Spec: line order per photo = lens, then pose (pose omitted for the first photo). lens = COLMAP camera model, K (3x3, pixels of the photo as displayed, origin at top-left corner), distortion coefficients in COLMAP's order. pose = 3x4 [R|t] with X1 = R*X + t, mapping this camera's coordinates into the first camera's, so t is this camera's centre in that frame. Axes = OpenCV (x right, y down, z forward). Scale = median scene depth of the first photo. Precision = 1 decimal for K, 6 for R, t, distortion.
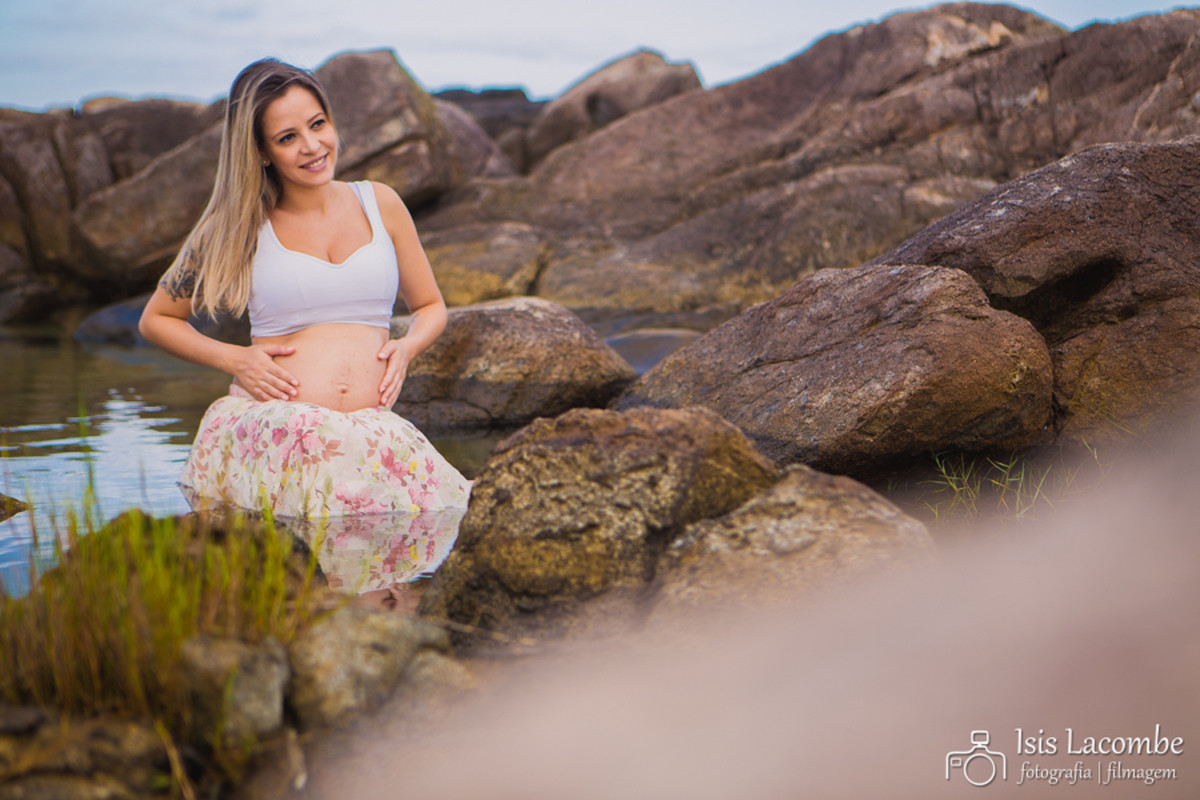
lens RADIAL K [[2232.4, 0, 600.0], [0, 2232.4, 400.0], [0, 0, 1]] dist [0.192329, 0.084945]
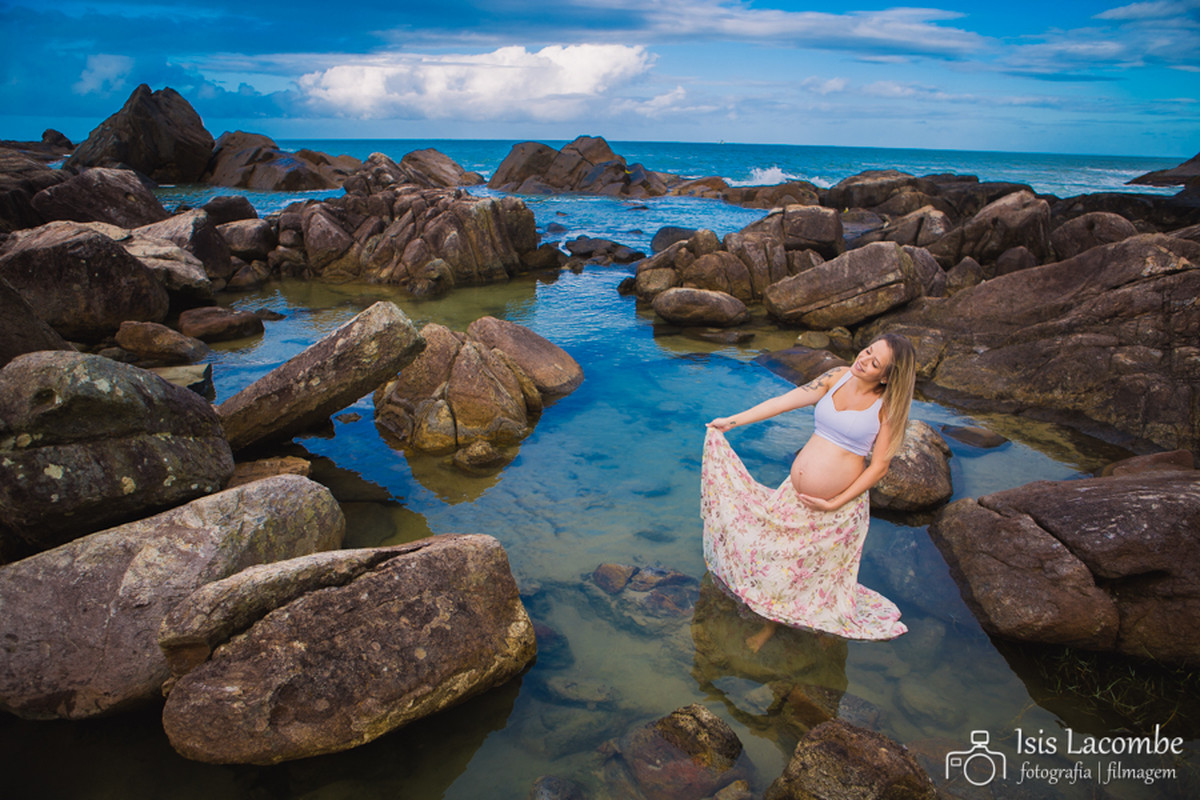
lens RADIAL K [[822.5, 0, 604.3], [0, 822.5, 401.1], [0, 0, 1]] dist [-0.103541, 0.070620]
pose [[0.894360, 0.154139, -0.419953, 0.035312], [-0.067865, 0.974648, 0.213203, -0.272206], [0.442170, -0.162180, 0.882147, 0.108238]]
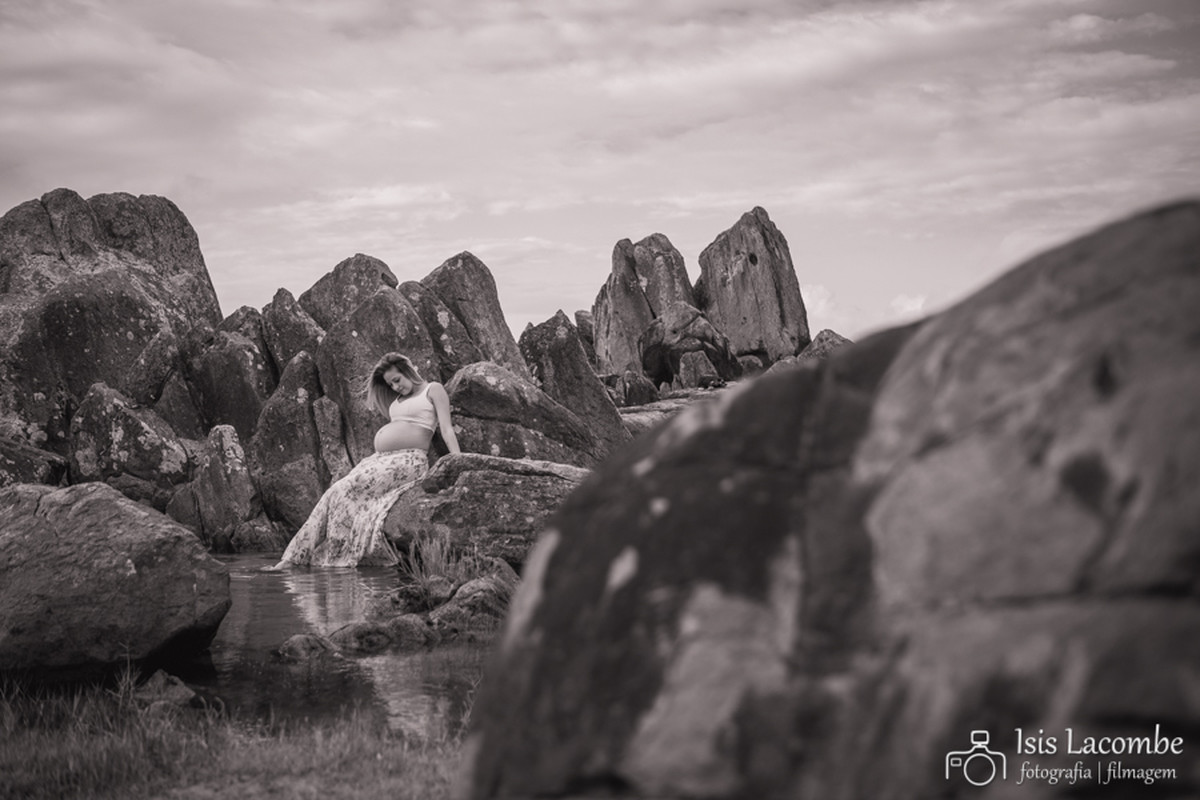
lens RADIAL K [[1506.0, 0, 601.4], [0, 1506.0, 397.6], [0, 0, 1]] dist [-0.028285, 0.060389]
pose [[0.167579, -0.008312, -0.985824, 1.173462], [-0.111948, 0.993336, -0.027406, -0.085846], [0.979482, 0.114954, 0.165532, 0.295565]]
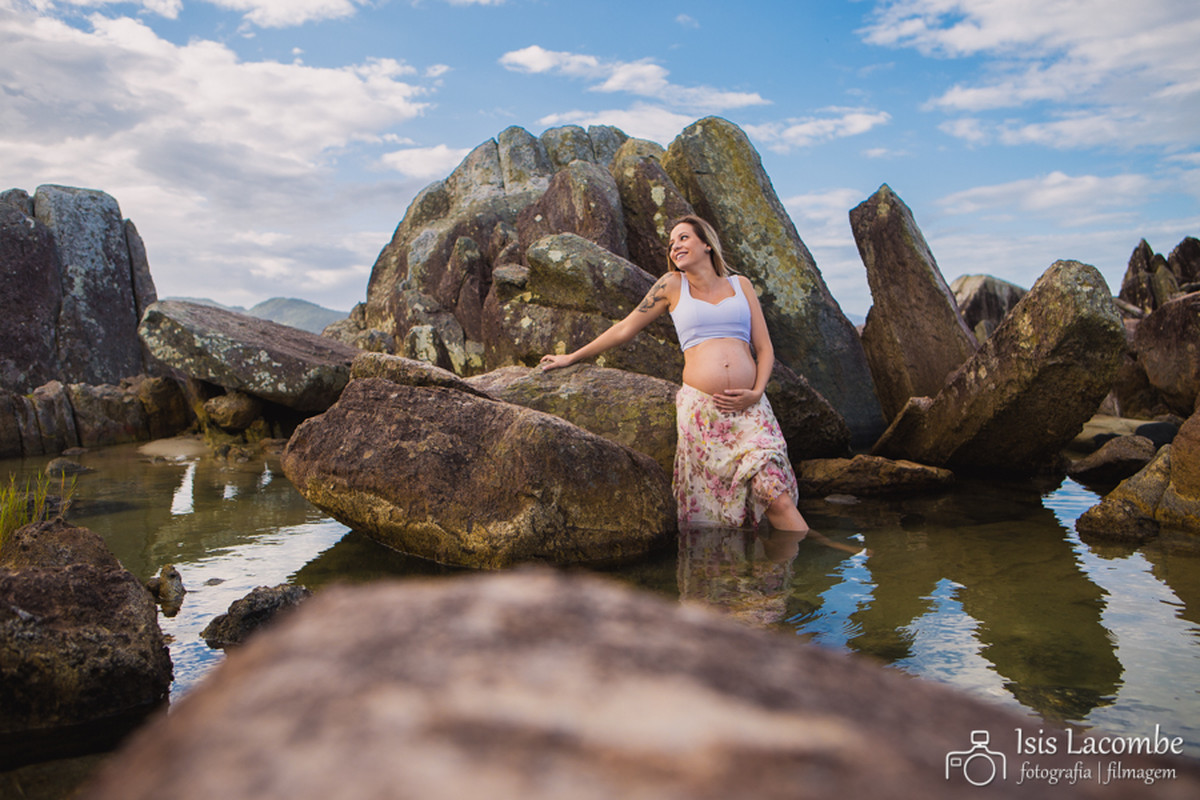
lens RADIAL K [[1036.7, 0, 602.2], [0, 1036.7, 399.1], [0, 0, 1]] dist [-0.096875, 0.125713]
pose [[-0.439020, 0.063438, -0.896235, 0.246255], [-0.084212, 0.990208, 0.111341, -0.118203], [0.894522, 0.124355, -0.429379, 0.876773]]
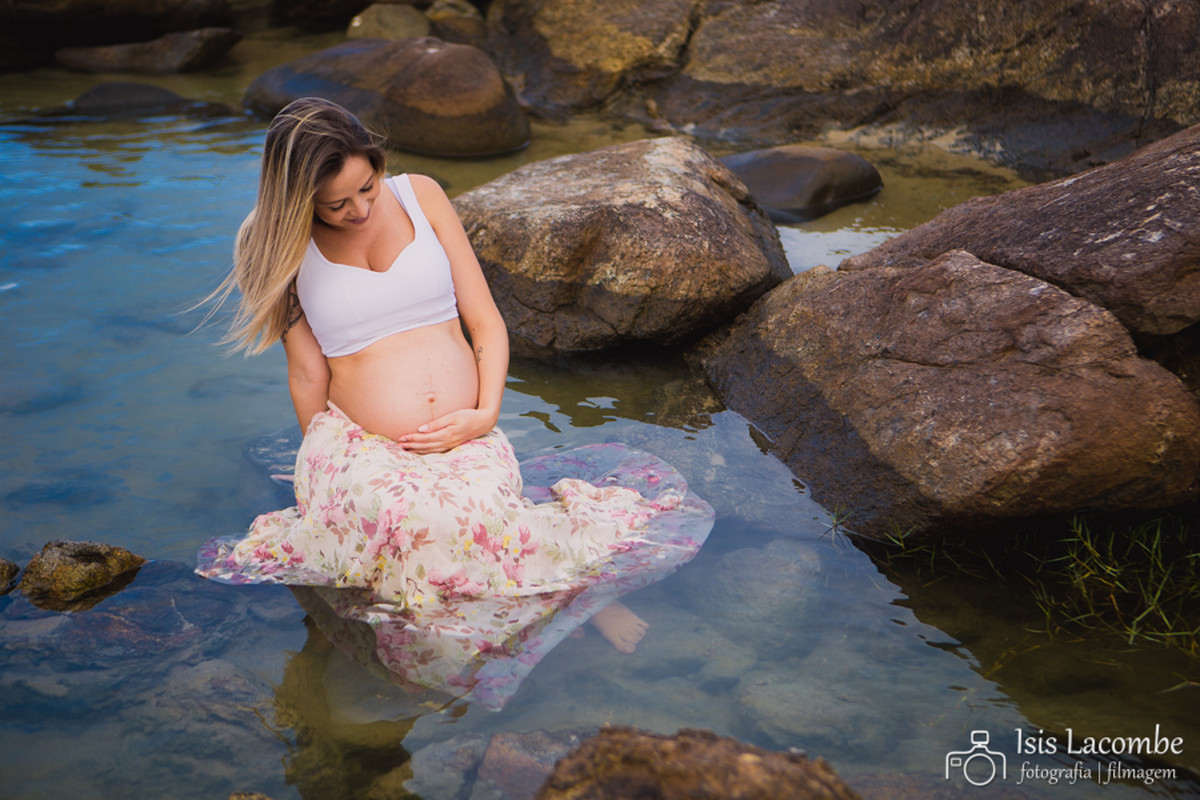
lens RADIAL K [[1969.3, 0, 596.5], [0, 1969.3, 400.4], [0, 0, 1]] dist [0.082129, 0.050477]
pose [[0.995714, 0.017538, -0.090805, 0.021398], [0.005151, 0.969814, 0.243792, -0.173837], [0.092340, -0.243215, 0.965567, 0.150461]]
